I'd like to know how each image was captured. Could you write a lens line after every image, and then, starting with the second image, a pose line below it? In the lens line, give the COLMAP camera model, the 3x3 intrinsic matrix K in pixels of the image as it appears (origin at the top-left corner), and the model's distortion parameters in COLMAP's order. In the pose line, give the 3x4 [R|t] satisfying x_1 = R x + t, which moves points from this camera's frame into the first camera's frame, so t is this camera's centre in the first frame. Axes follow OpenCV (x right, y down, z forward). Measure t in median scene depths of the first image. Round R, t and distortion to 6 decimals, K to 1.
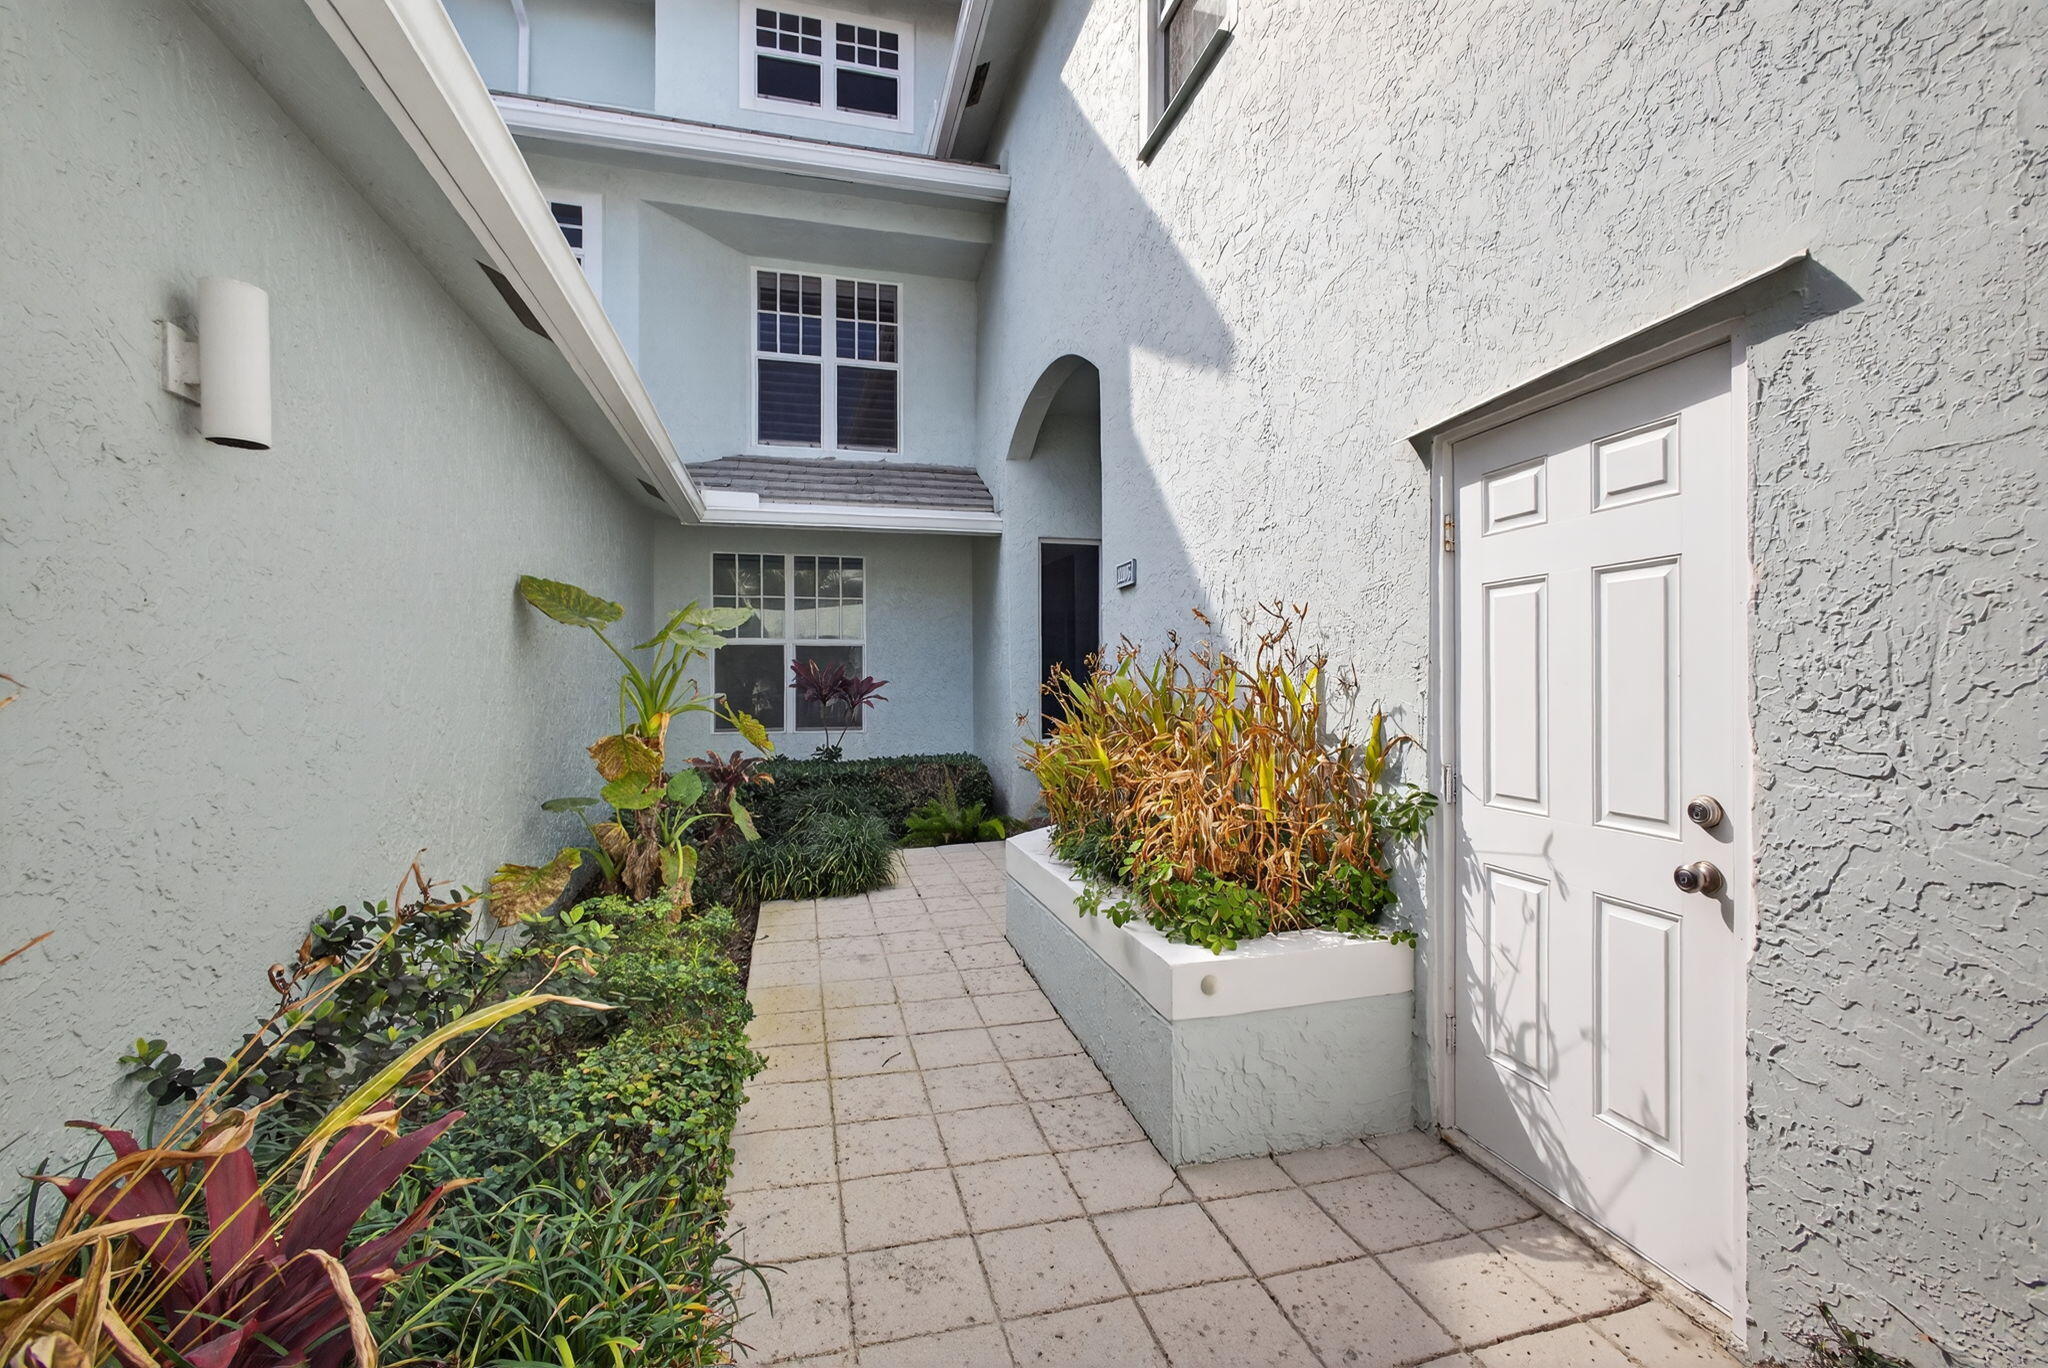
lens RADIAL K [[876.6, 0, 1028.9], [0, 876.6, 683.3], [0, 0, 1]] dist [-0.001622, 0.000026]
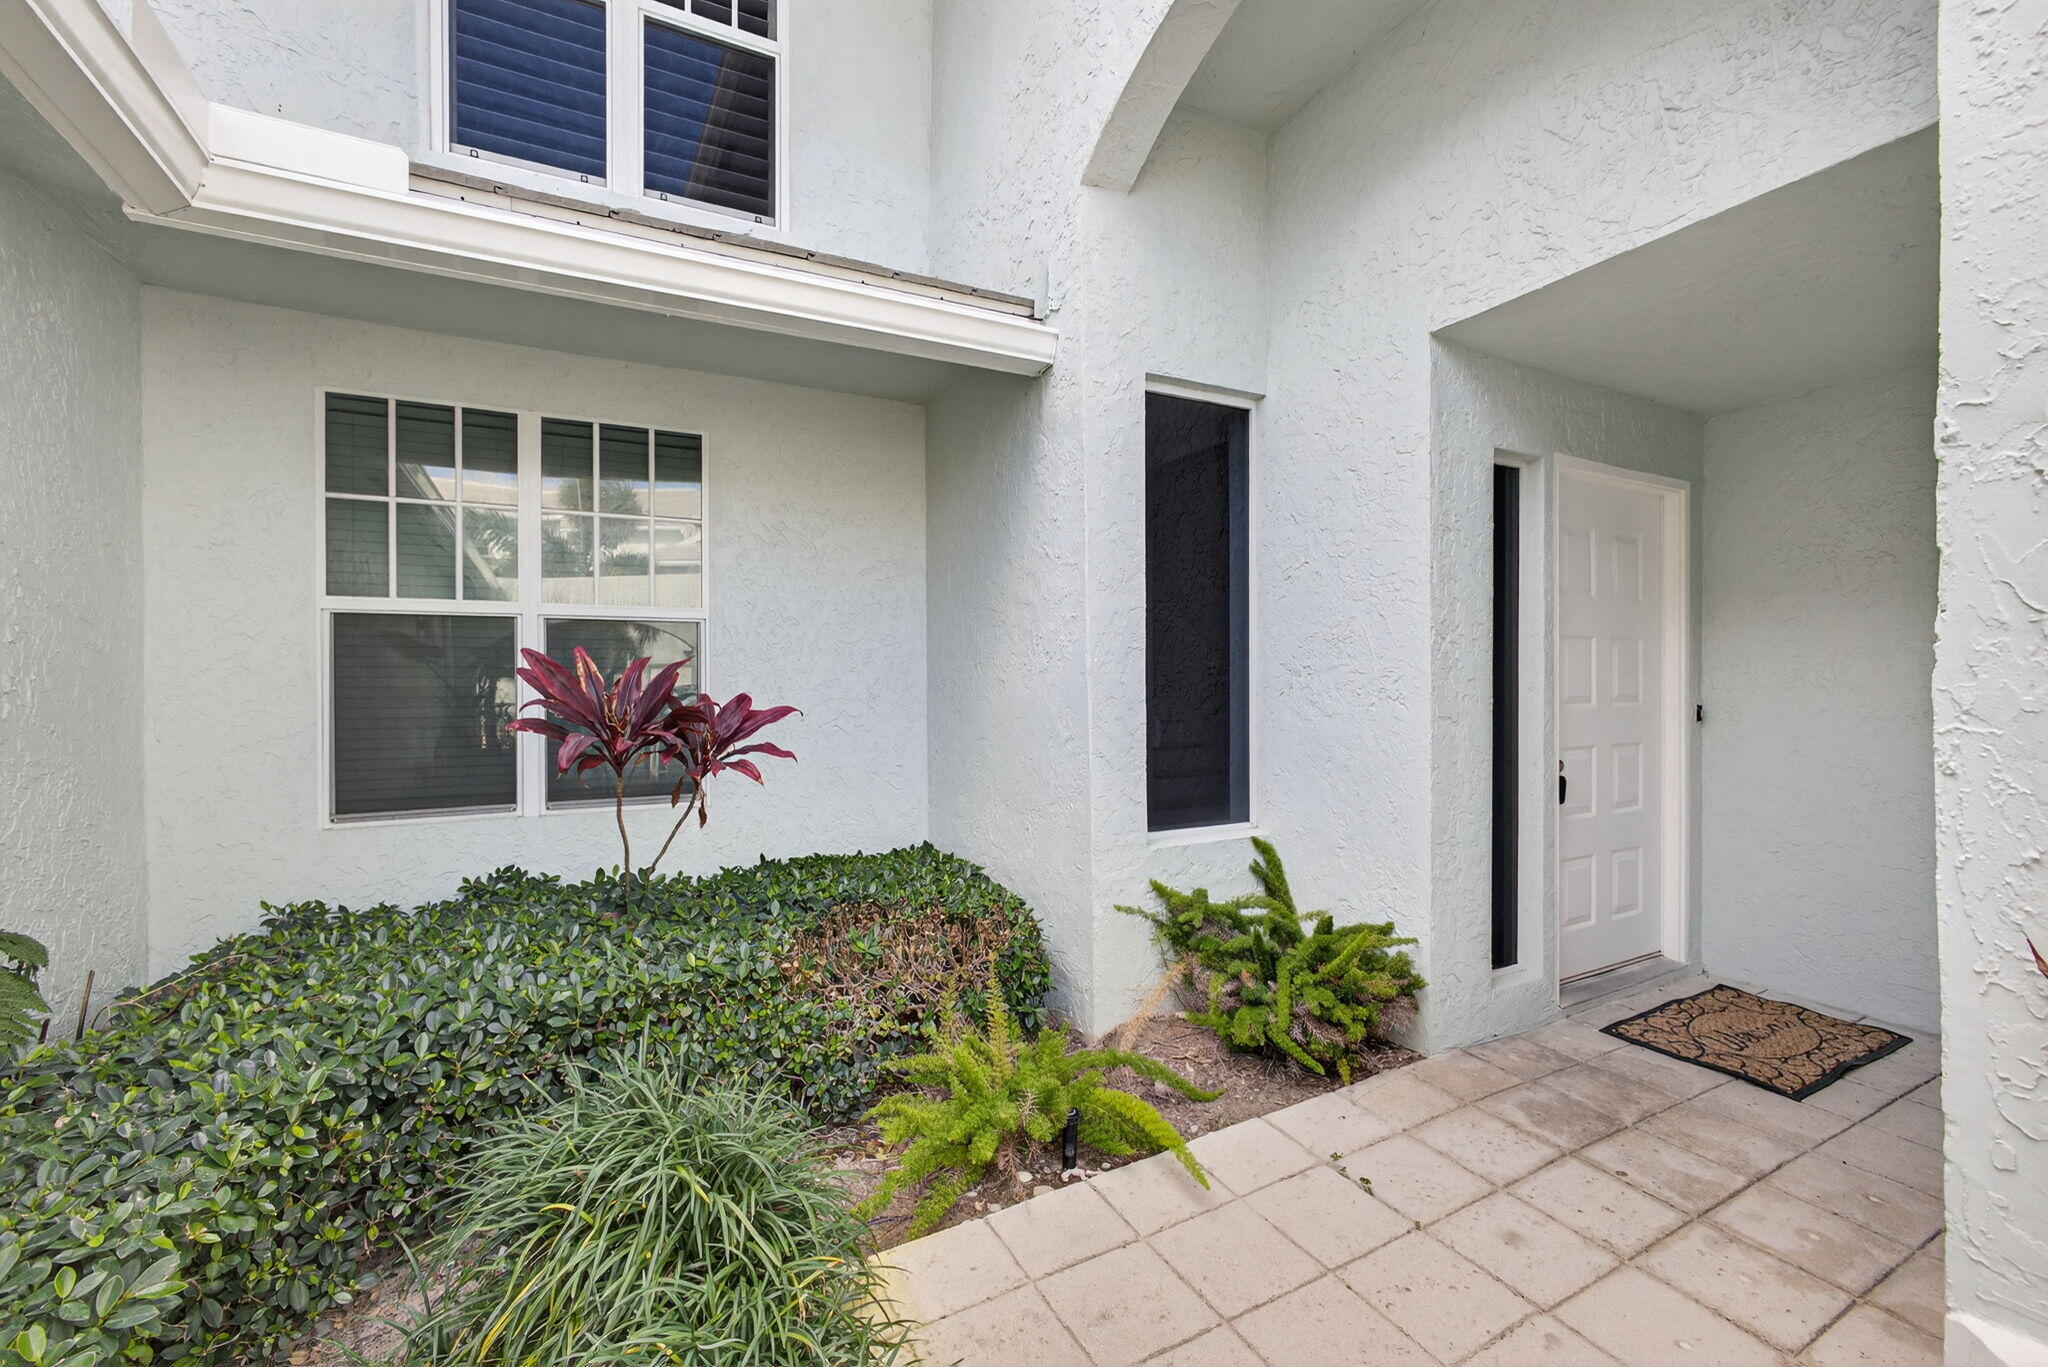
lens RADIAL K [[876.6, 0, 1027.0], [0, 876.6, 671.4], [0, 0, 1]] dist [-0.001622, 0.000026]
pose [[0.975754, 0.001513, 0.218864, -0.126240], [-0.002877, 0.999978, 0.005911, -0.018620], [-0.218850, -0.006397, 0.975737, 0.517653]]
